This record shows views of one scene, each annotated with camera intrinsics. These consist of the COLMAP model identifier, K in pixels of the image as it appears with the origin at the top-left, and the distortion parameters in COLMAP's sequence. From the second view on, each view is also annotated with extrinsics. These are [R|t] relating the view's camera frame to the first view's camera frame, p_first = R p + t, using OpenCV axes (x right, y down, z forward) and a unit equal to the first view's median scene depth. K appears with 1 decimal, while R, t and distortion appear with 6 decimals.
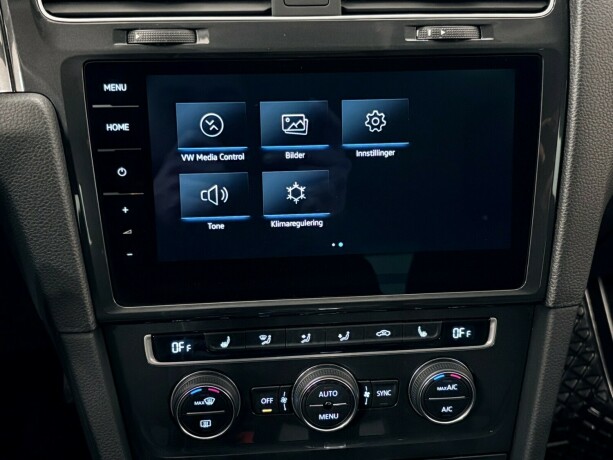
lens RADIAL K [[816.6, 0, 311.3], [0, 816.6, 232.8], [0, 0, 1]] dist [0.007035, 0.000000]
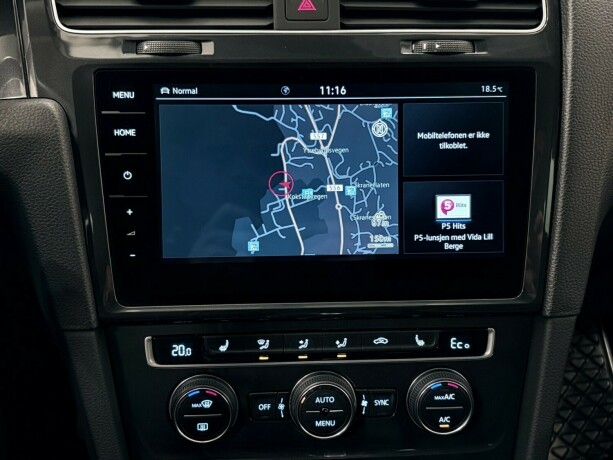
lens RADIAL K [[816.6, 0, 309.7], [0, 816.6, 233.9], [0, 0, 1]] dist [0.007035, 0.000000]
pose [[0.999079, 0.010314, -0.041650, 0.042635], [-0.014112, 0.995663, -0.091961, 0.088268], [0.040521, 0.092464, 0.994891, -0.019695]]
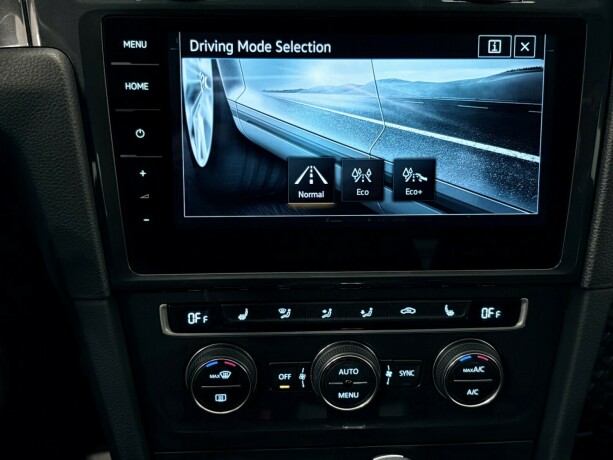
lens RADIAL K [[816.6, 0, 307.9], [0, 816.6, 235.8], [0, 0, 1]] dist [0.007035, 0.000000]
pose [[0.999090, 0.028129, -0.032076, -0.000846], [-0.027429, 0.999380, 0.022066, 0.018276], [0.032677, -0.021166, 0.999242, 0.043812]]
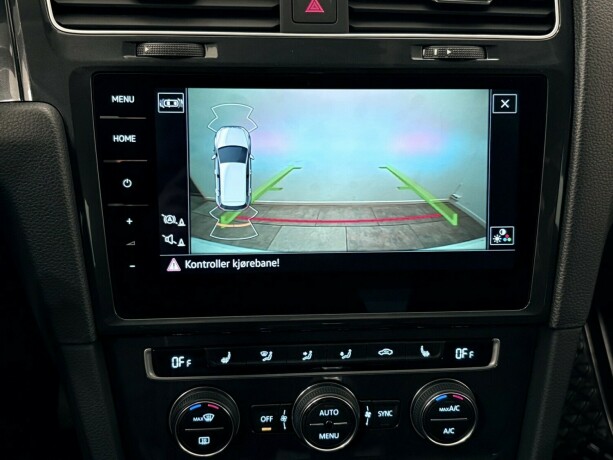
lens RADIAL K [[816.6, 0, 310.8], [0, 816.6, 230.3], [0, 0, 1]] dist [0.007035, 0.000000]
pose [[0.999825, 0.018462, 0.003098, -0.008499], [-0.018280, 0.998532, -0.050981, 0.028588], [-0.004034, 0.050915, 0.998695, 0.003024]]
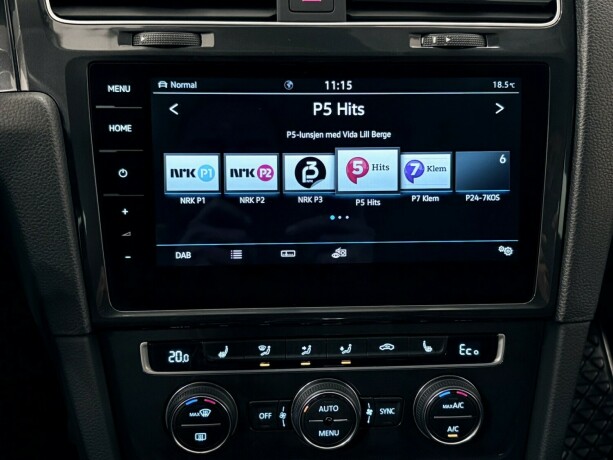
lens RADIAL K [[816.6, 0, 309.6], [0, 816.6, 232.0], [0, 0, 1]] dist [0.007035, 0.000000]
pose [[0.999495, 0.013969, -0.028543, 0.023337], [-0.016526, 0.995676, -0.091411, 0.079921], [0.027143, 0.091836, 0.995404, 0.023094]]
